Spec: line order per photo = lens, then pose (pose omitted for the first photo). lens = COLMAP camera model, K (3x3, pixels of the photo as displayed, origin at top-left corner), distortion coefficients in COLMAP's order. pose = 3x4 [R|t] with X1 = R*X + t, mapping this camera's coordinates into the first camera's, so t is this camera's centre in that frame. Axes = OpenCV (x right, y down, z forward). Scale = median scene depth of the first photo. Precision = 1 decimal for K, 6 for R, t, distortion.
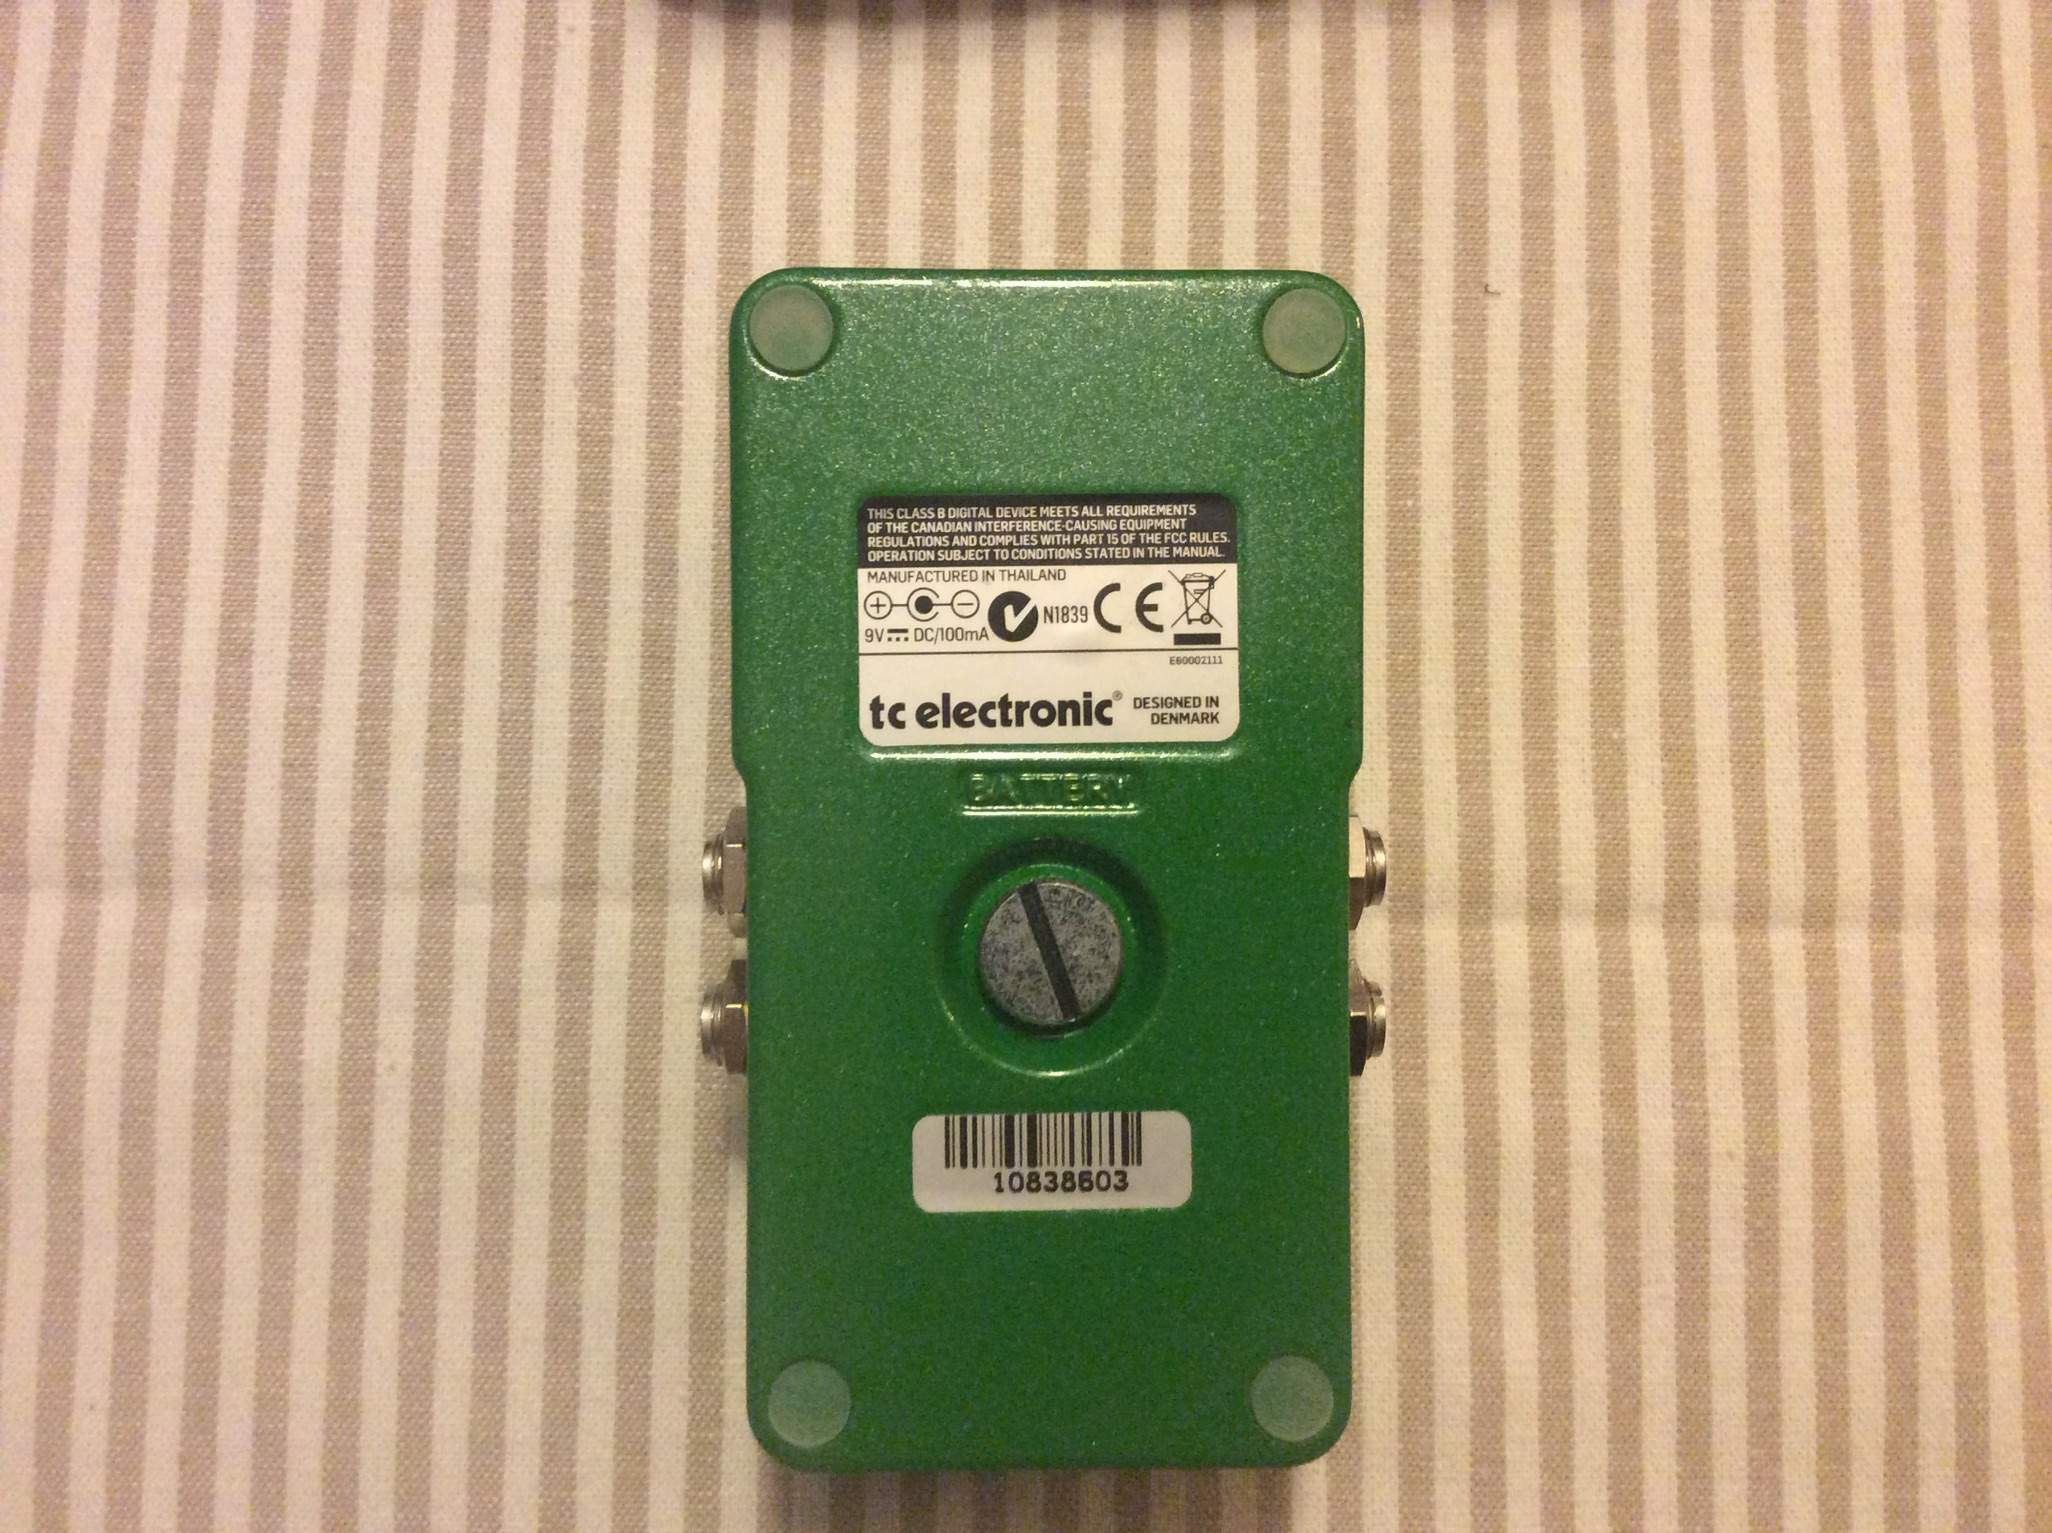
lens RADIAL K [[1919.7, 0, 1020.8], [0, 1919.7, 866.2], [0, 0, 1]] dist [0.039023, -0.213839]
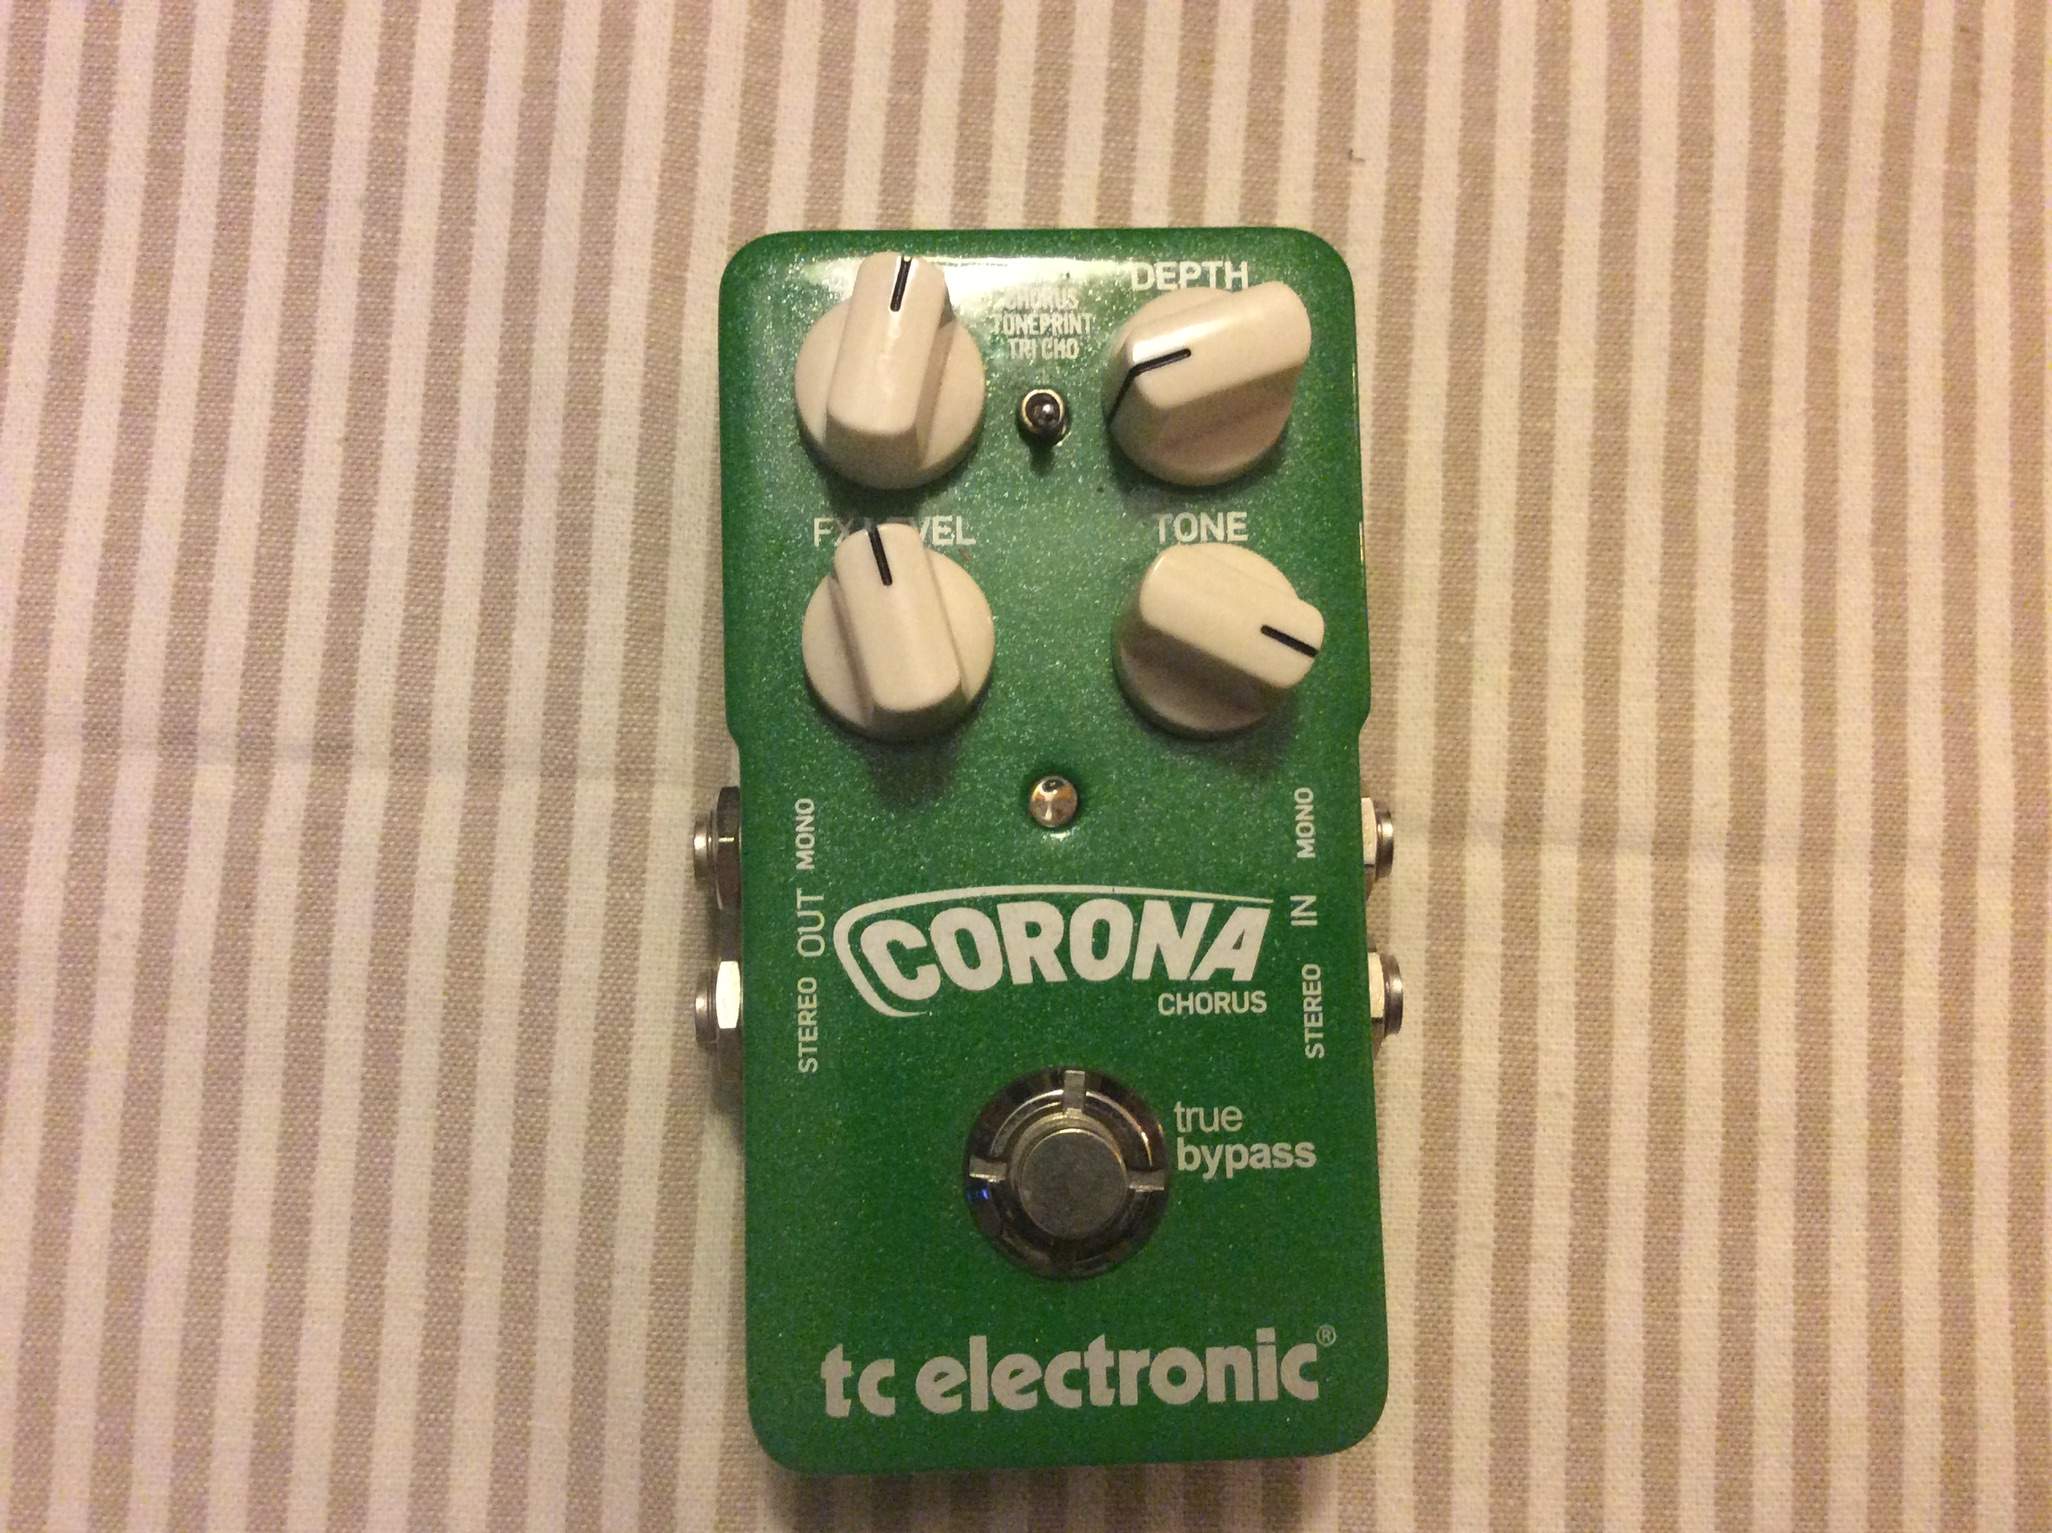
lens RADIAL K [[1892.5, 0, 1026.0], [0, 1892.5, 766.5], [0, 0, 1]] dist [-0.007738, -0.018071]
pose [[0.992644, 0.054864, 0.107922, 0.003501], [-0.054464, 0.998494, -0.006657, 0.010601], [-0.108125, 0.000730, 0.994137, 0.107788]]
